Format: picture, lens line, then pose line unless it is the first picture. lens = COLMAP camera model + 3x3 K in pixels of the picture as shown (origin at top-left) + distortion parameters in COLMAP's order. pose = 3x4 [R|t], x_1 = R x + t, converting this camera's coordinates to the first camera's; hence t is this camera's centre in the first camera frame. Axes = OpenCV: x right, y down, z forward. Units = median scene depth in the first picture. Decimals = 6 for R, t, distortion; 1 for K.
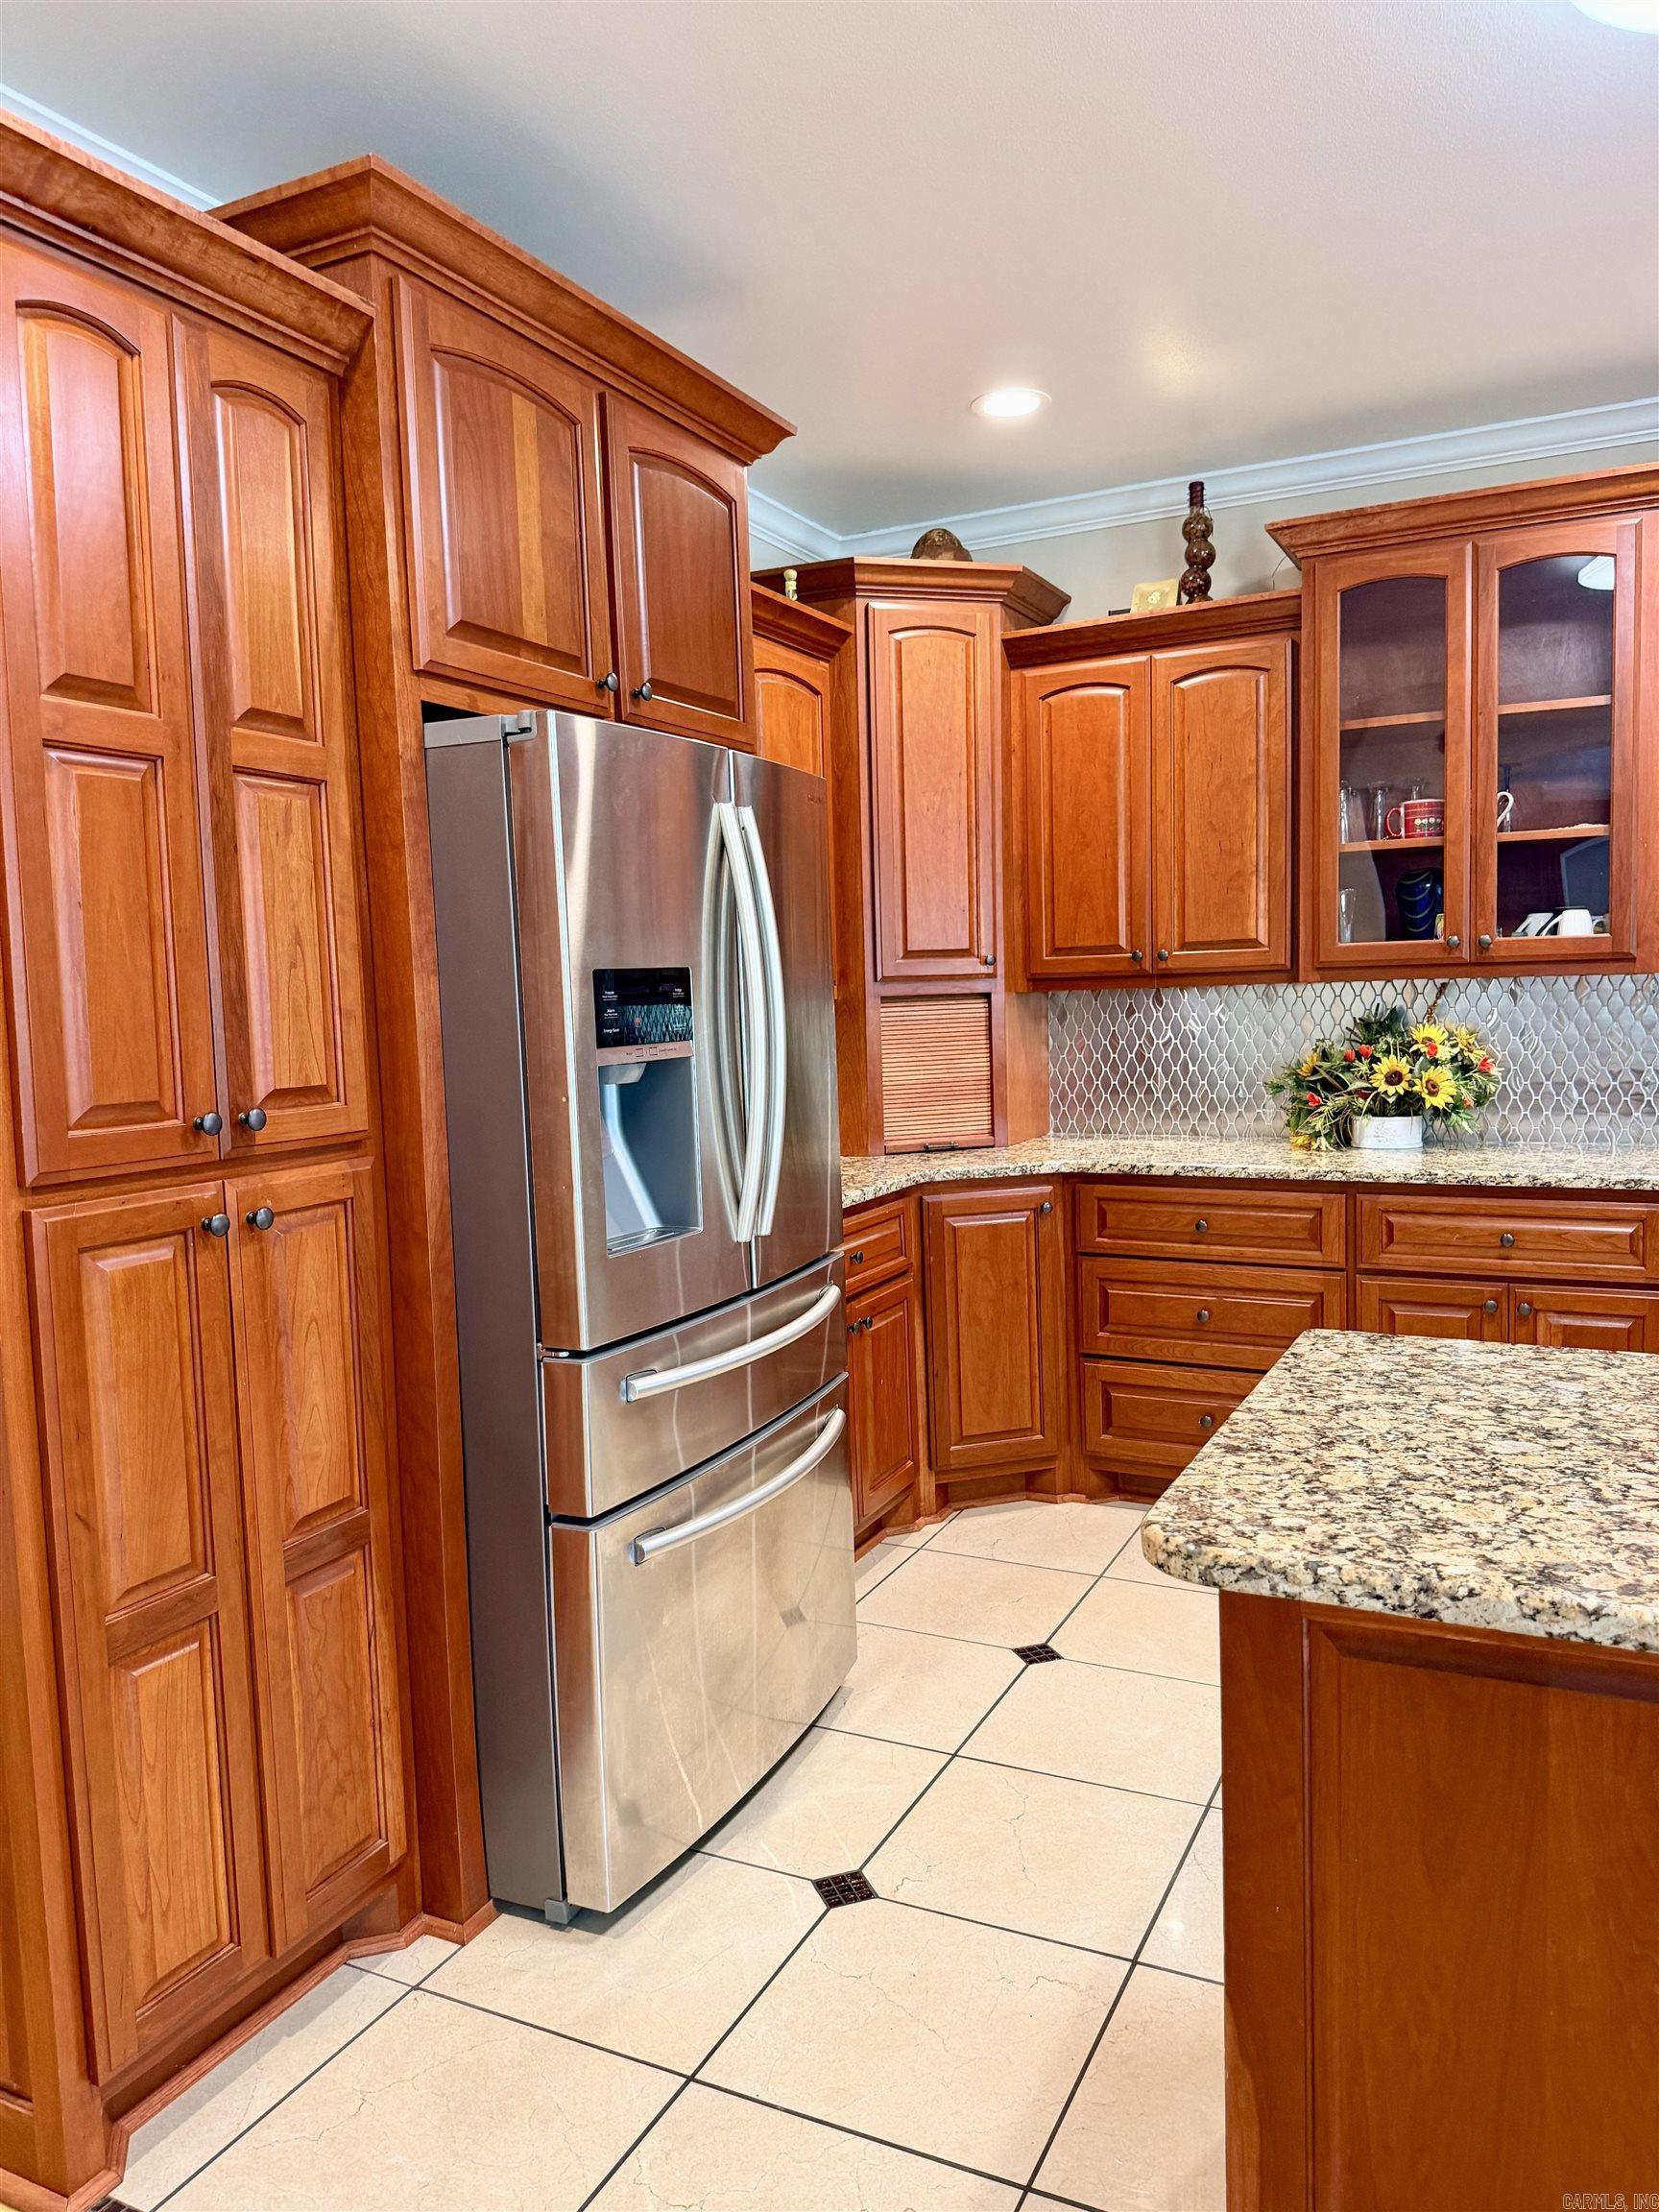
lens RADIAL K [[1550.5, 0, 822.6], [0, 1550.5, 1116.9], [0, 0, 1]] dist [0.076395, -0.102941]
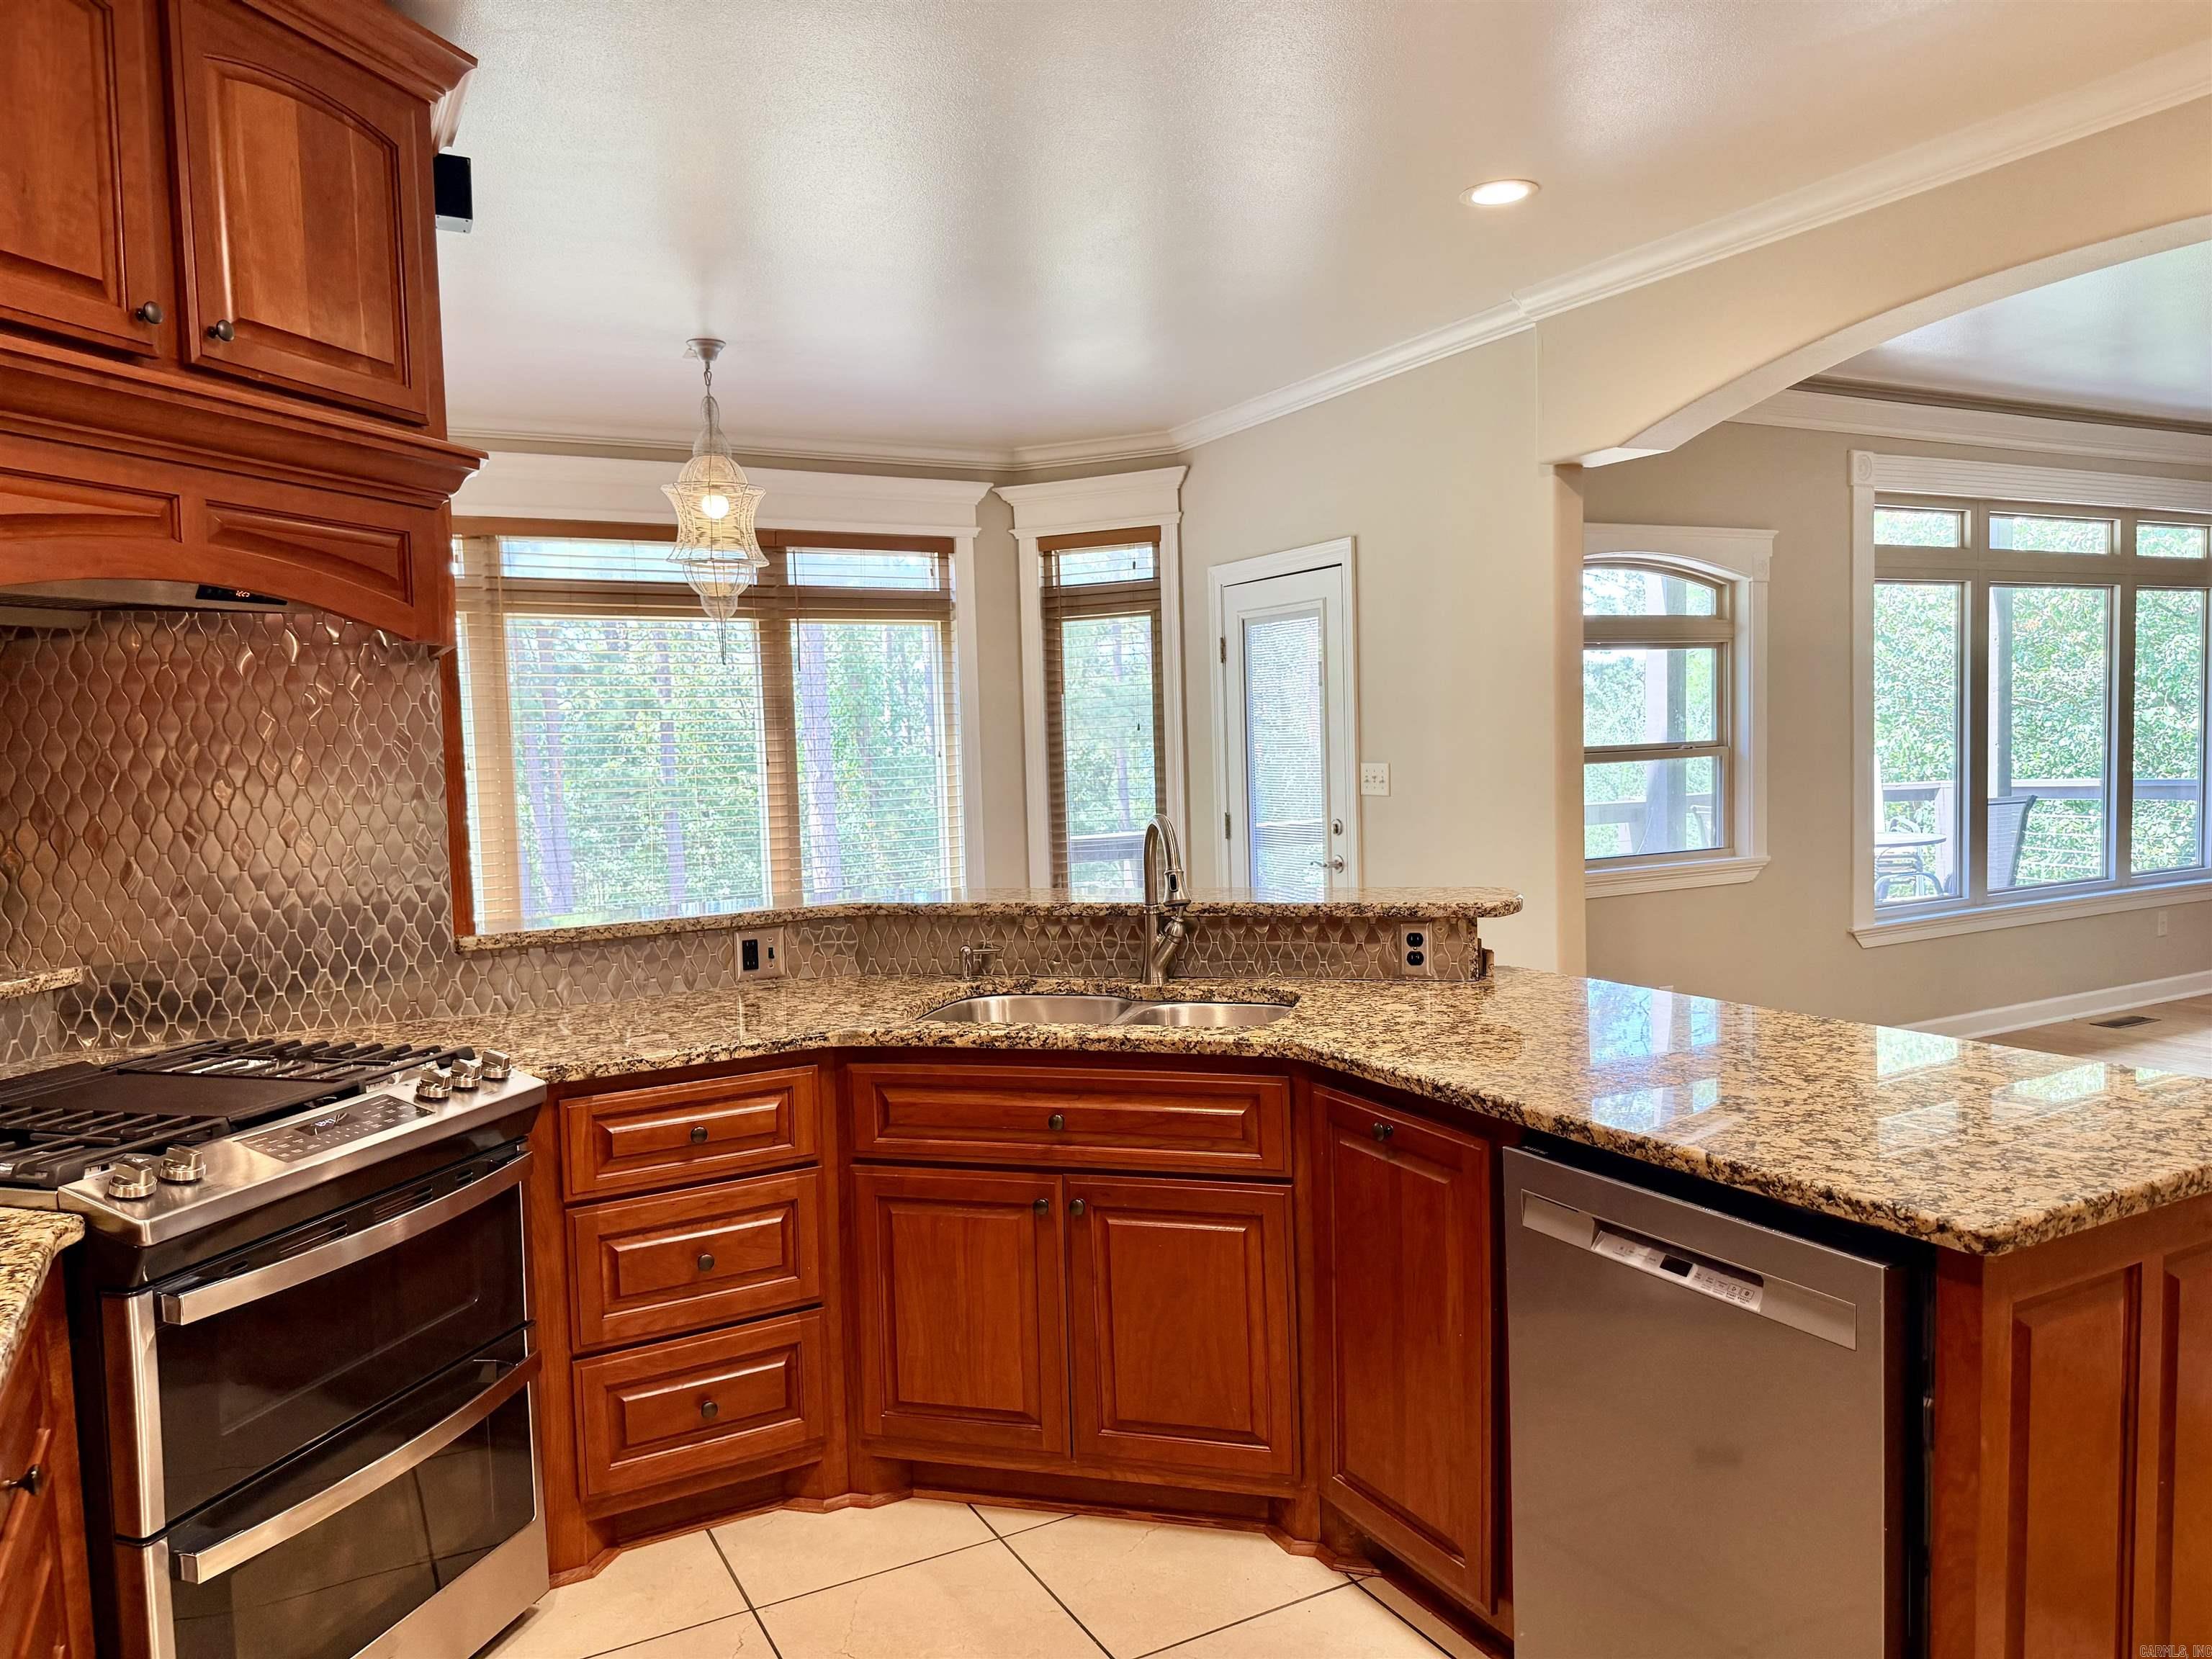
lens RADIAL K [[1550.5, 0, 1115.7], [0, 1550.5, 831.1], [0, 0, 1]] dist [0.076395, -0.102941]
pose [[-0.817443, 0.021019, 0.575627, 0.171578], [0.106035, 0.987747, 0.114511, -0.157693], [-0.566166, 0.154643, -0.809655, 1.497961]]
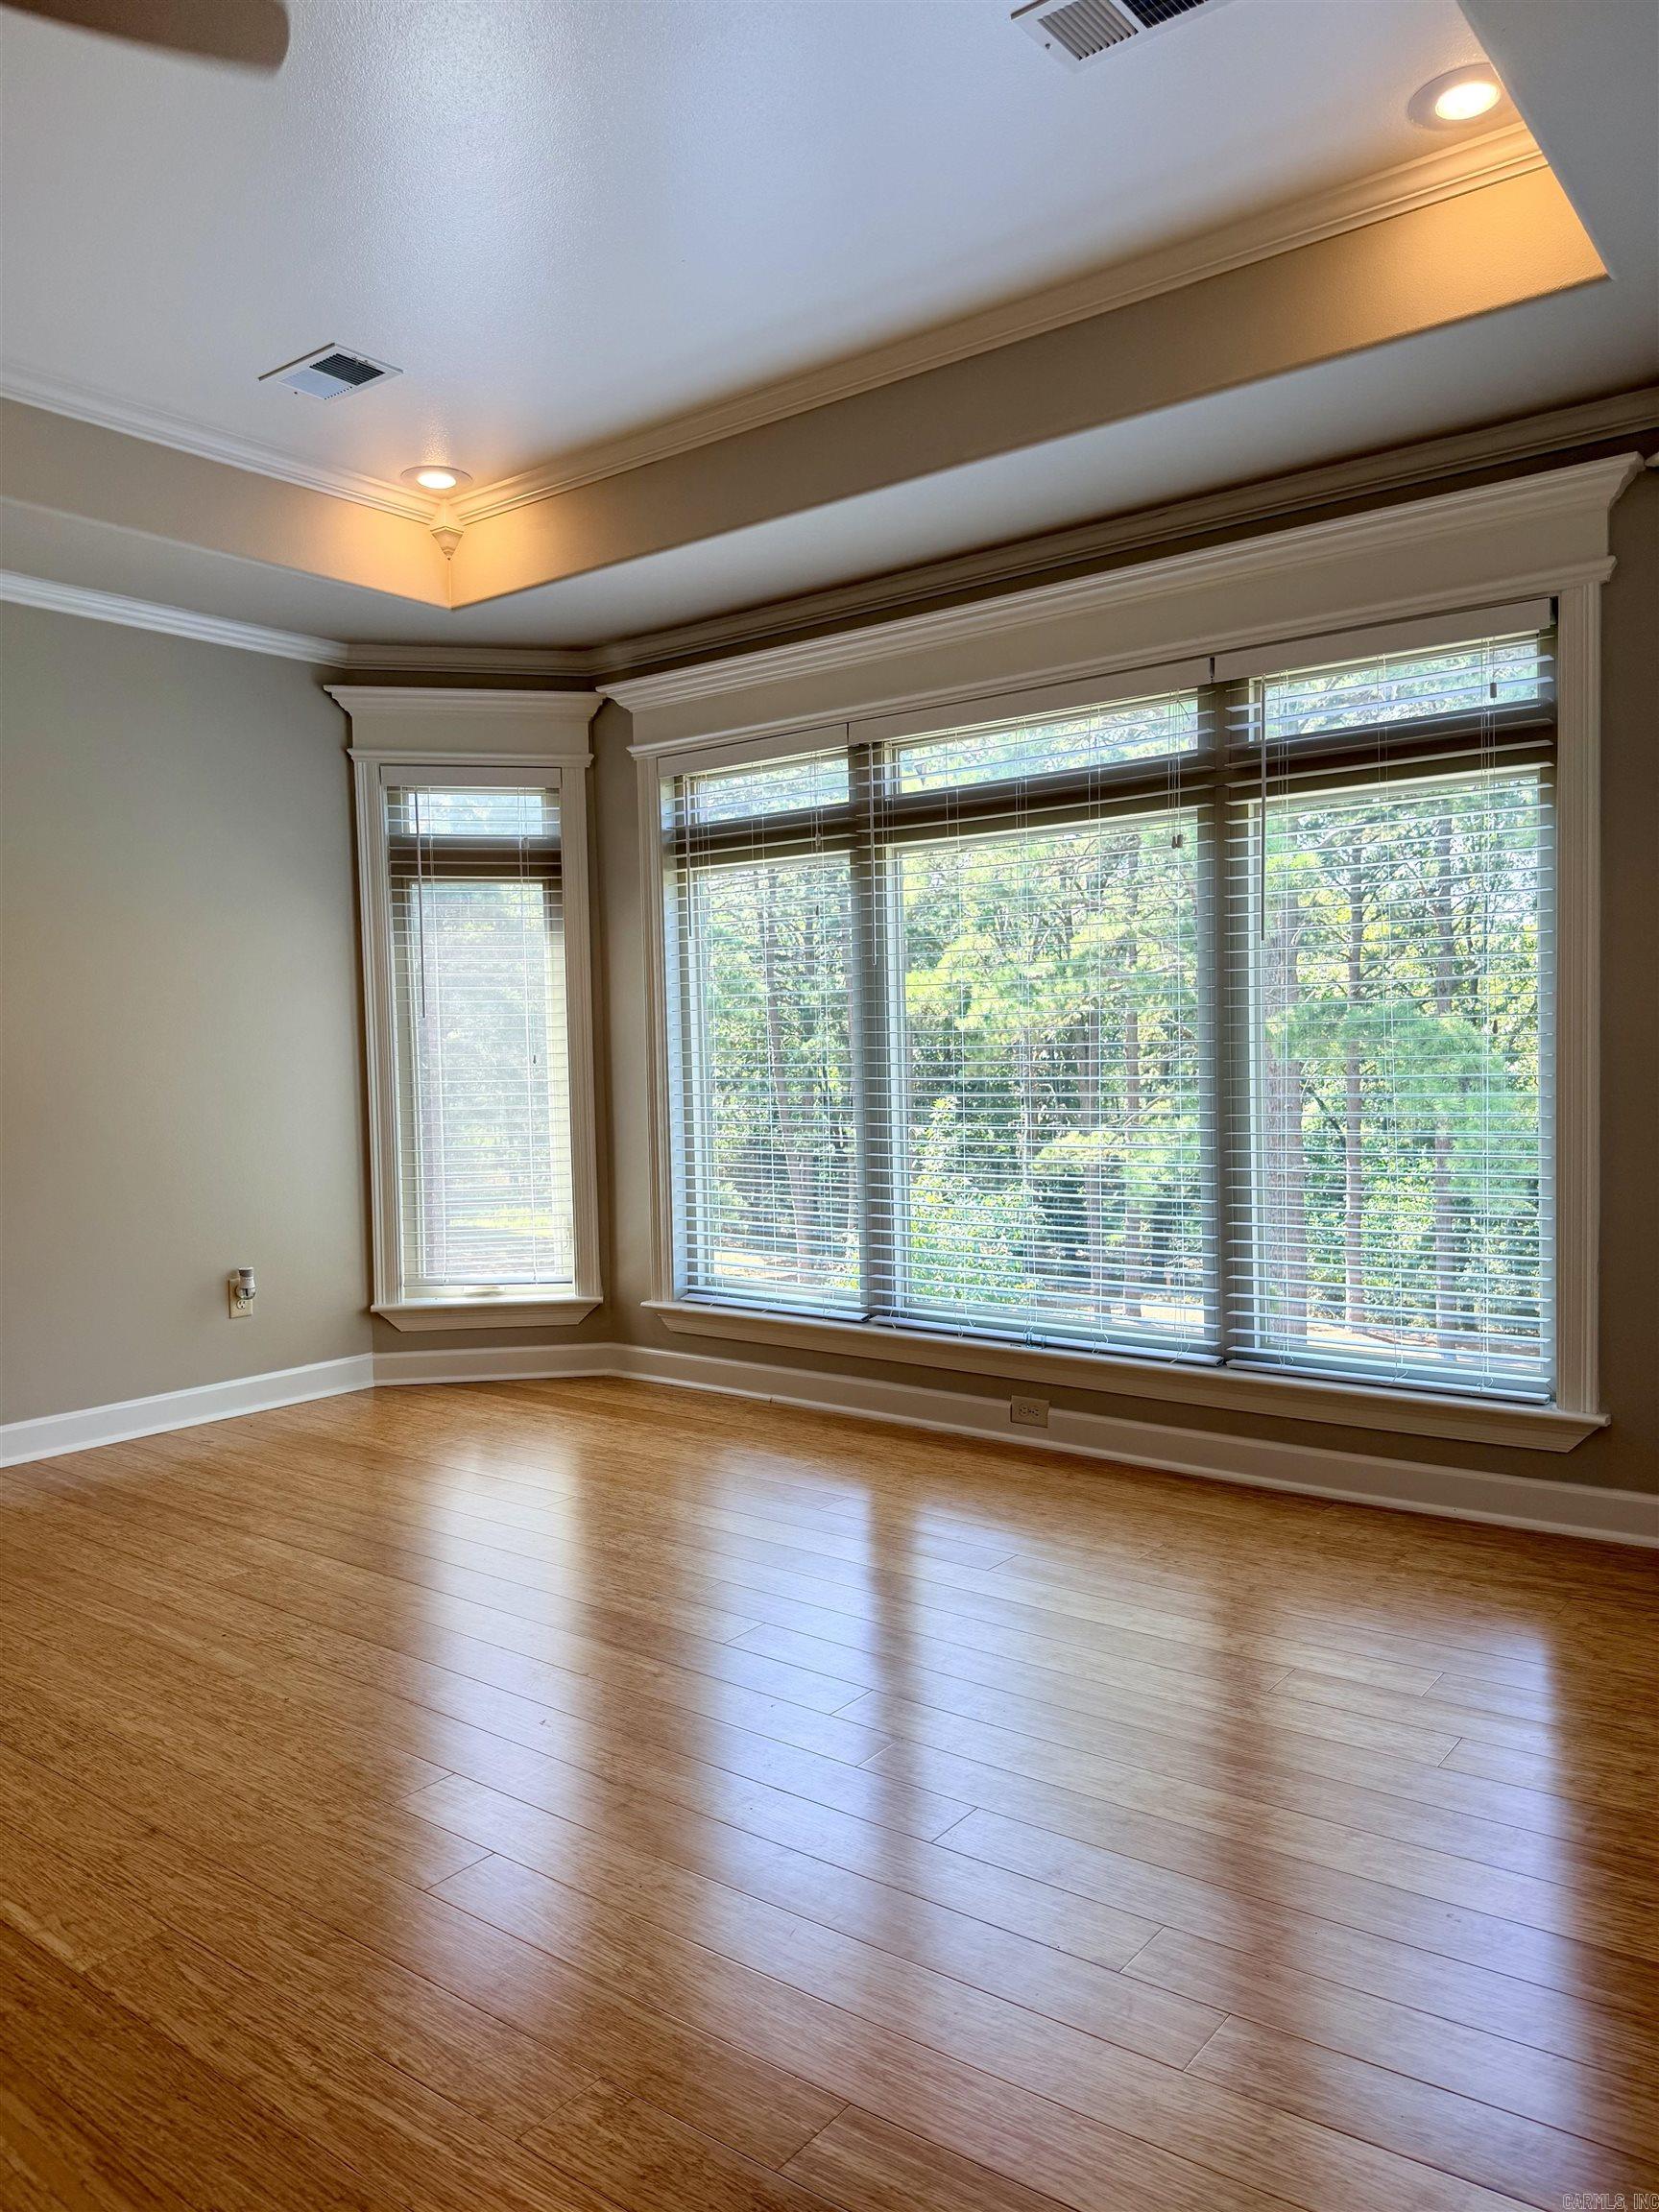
lens RADIAL K [[1550.5, 0, 819.9], [0, 1550.5, 1108.3], [0, 0, 1]] dist [0.076395, -0.102941]
pose [[0.187449, -0.023669, 0.981989, 0.512811], [0.102691, 0.994704, 0.004373, -0.013761], [-0.976892, 0.100022, 0.188887, -0.213323]]
